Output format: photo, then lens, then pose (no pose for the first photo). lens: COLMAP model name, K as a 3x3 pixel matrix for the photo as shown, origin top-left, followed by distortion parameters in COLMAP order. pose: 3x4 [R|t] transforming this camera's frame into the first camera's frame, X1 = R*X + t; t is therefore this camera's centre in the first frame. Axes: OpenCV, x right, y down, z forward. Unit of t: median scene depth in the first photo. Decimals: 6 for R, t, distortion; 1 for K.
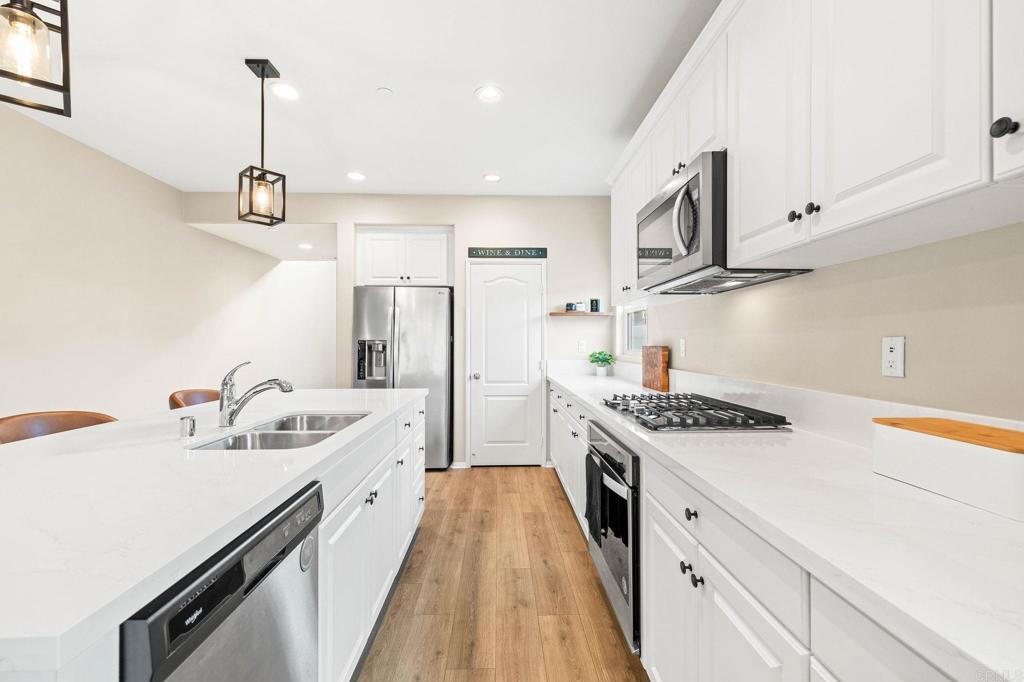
lens RADIAL K [[432.3, 0, 512.1], [0, 432.3, 339.7], [0, 0, 1]] dist [0.001799, 0.000367]
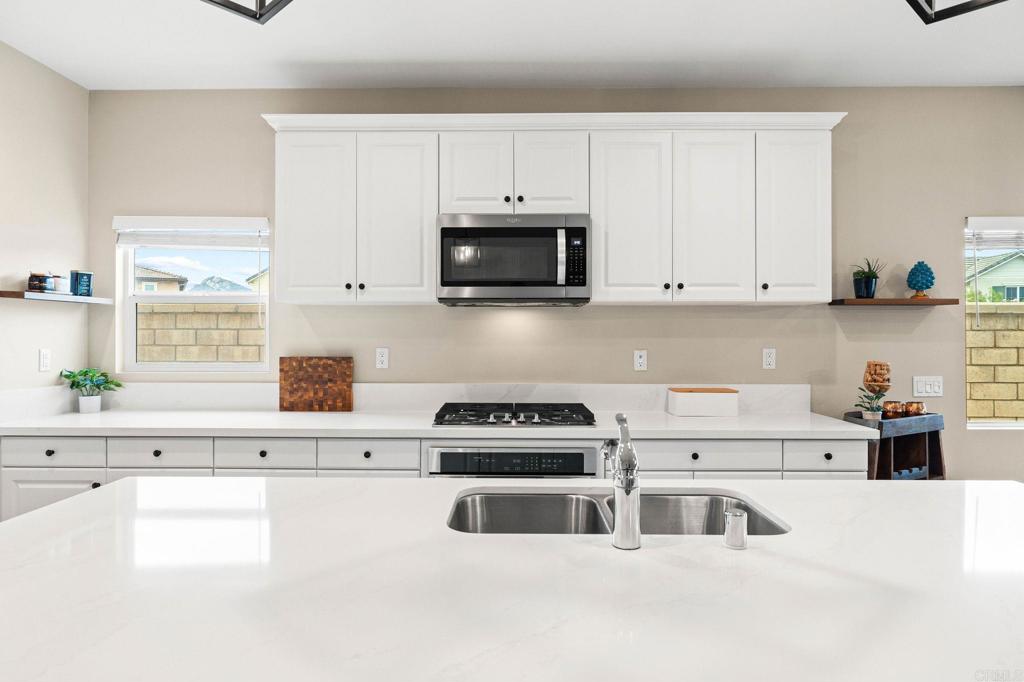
lens RADIAL K [[607.0, 0, 513.2], [0, 607.0, 336.3], [0, 0, 1]] dist [-0.002382, 0.001885]
pose [[0.048300, -0.000259, 0.998833, -0.553367], [-0.008966, 0.999960, 0.000692, -0.019266], [-0.998793, -0.008989, 0.048296, 0.430978]]
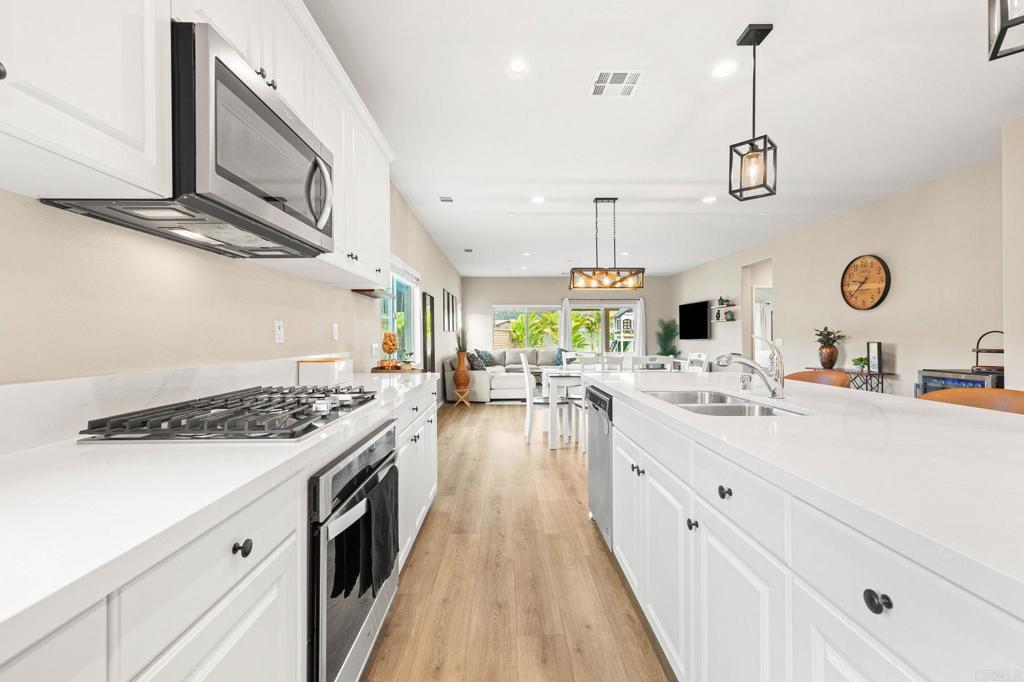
lens RADIAL K [[432.3, 0, 511.4], [0, 432.3, 335.4], [0, 0, 1]] dist [0.001799, 0.000367]
pose [[-0.999825, 0.005340, 0.017903, -0.018766], [0.005163, 0.999938, -0.009903, 0.022720], [-0.017955, -0.009809, -0.999791, 0.804935]]
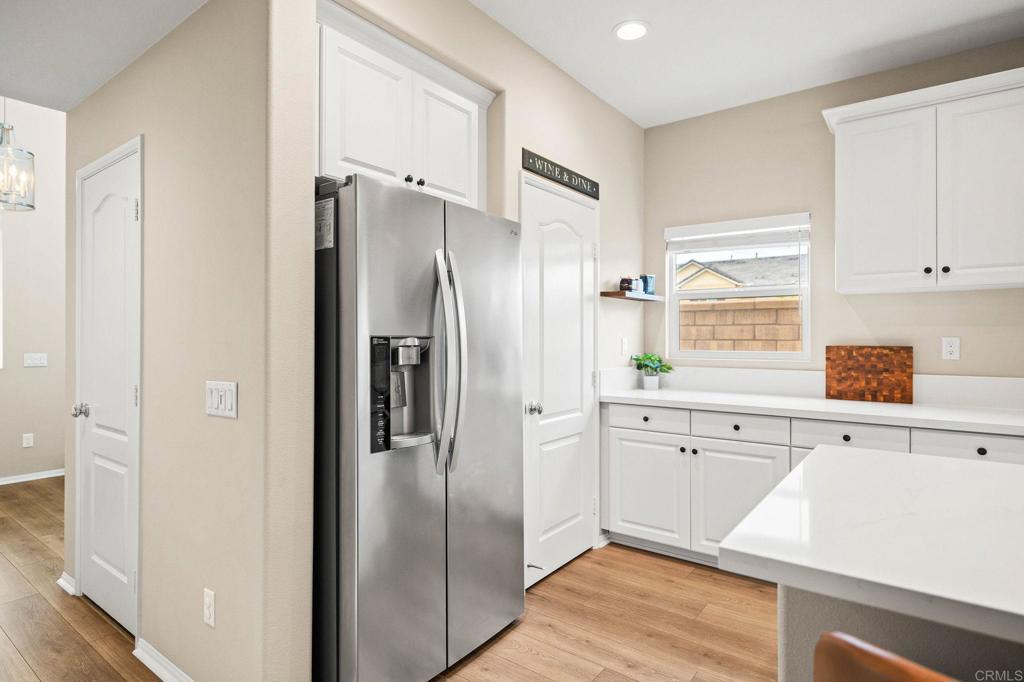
lens RADIAL K [[549.6, 0, 509.3], [0, 549.6, 334.1], [0, 0, 1]] dist [0.003597, 0.000008]
pose [[0.630833, 0.006375, 0.775893, -0.618199], [-0.007597, 0.999969, -0.002040, 0.000206], [-0.775882, -0.004608, 0.630862, 0.640238]]
